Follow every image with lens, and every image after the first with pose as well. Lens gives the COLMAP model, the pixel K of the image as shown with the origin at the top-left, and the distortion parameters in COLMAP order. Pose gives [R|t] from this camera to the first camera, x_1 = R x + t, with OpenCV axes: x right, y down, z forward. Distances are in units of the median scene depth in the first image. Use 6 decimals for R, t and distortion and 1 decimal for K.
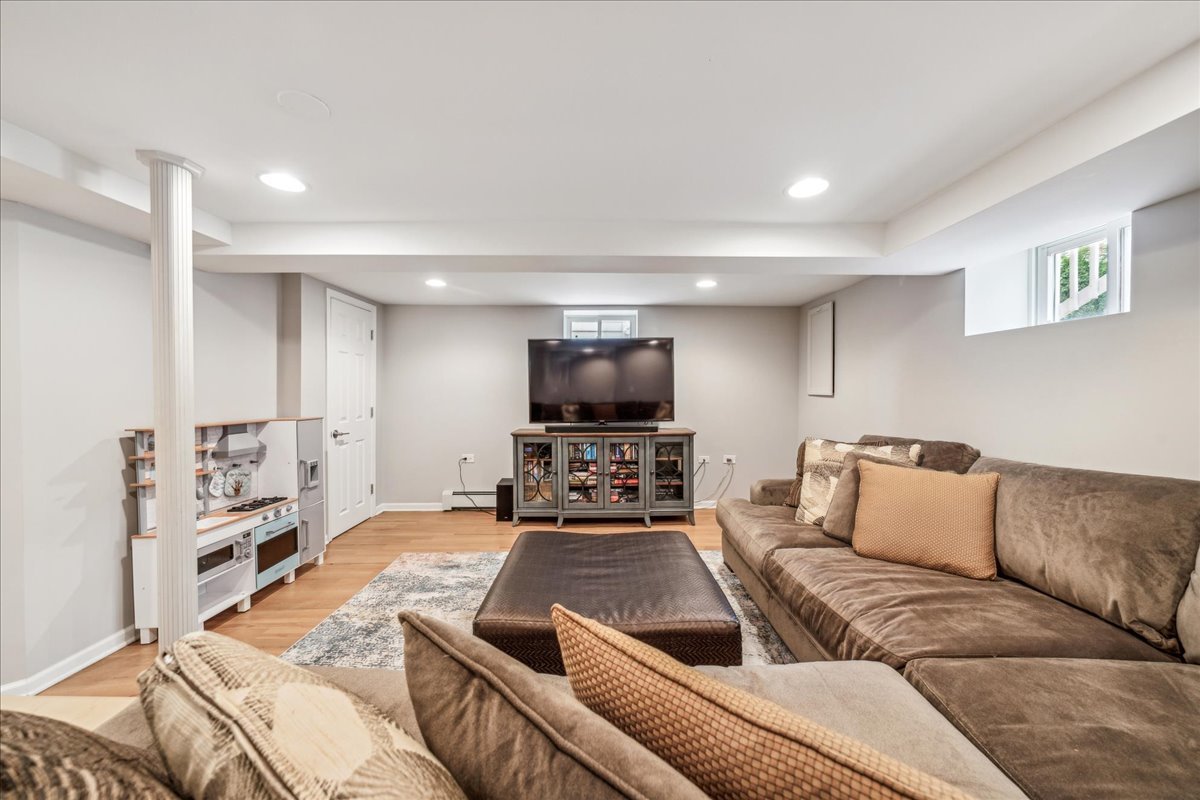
lens RADIAL K [[416.0, 0, 606.1], [0, 416.0, 396.7], [0, 0, 1]] dist [-0.003067, 0.000450]
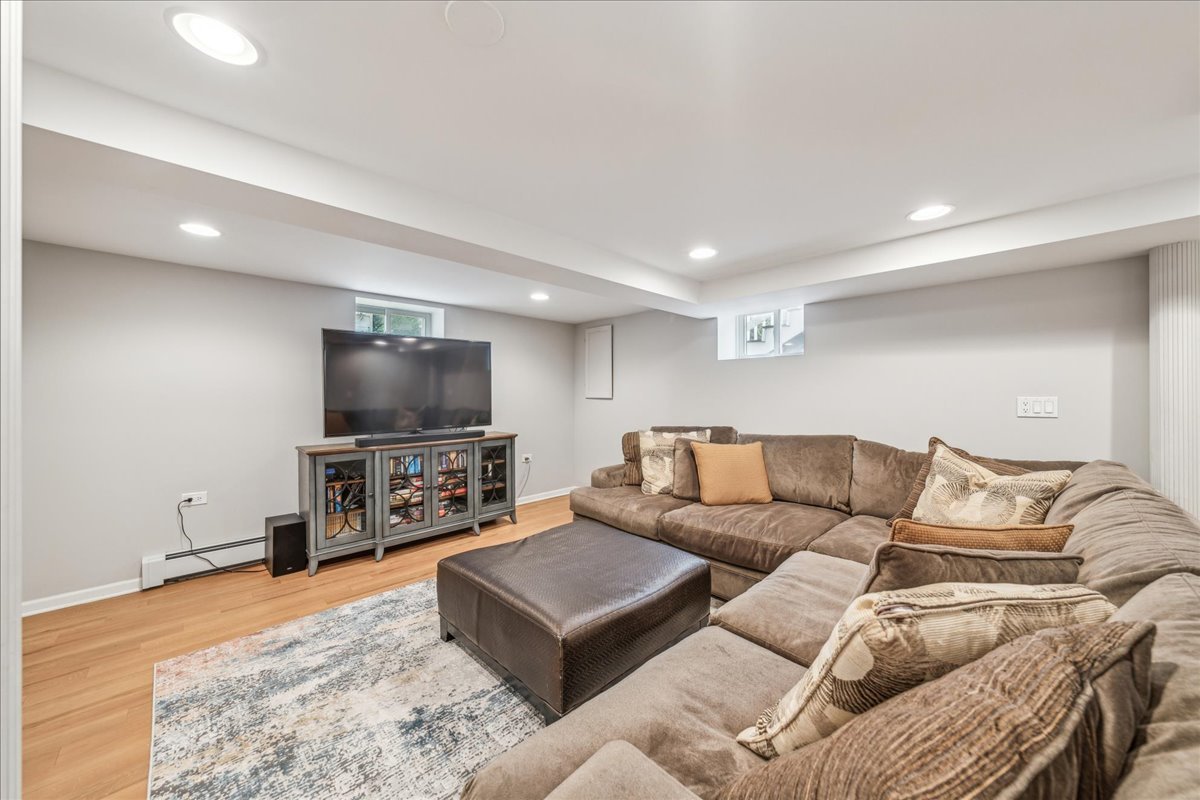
lens RADIAL K [[416.0, 0, 592.0], [0, 416.0, 396.1], [0, 0, 1]] dist [-0.003067, 0.000450]
pose [[0.732947, -0.004784, 0.680269, -0.362297], [0.013270, 0.999886, -0.007267, -0.001129], [-0.680156, 0.014353, 0.732927, 0.100107]]
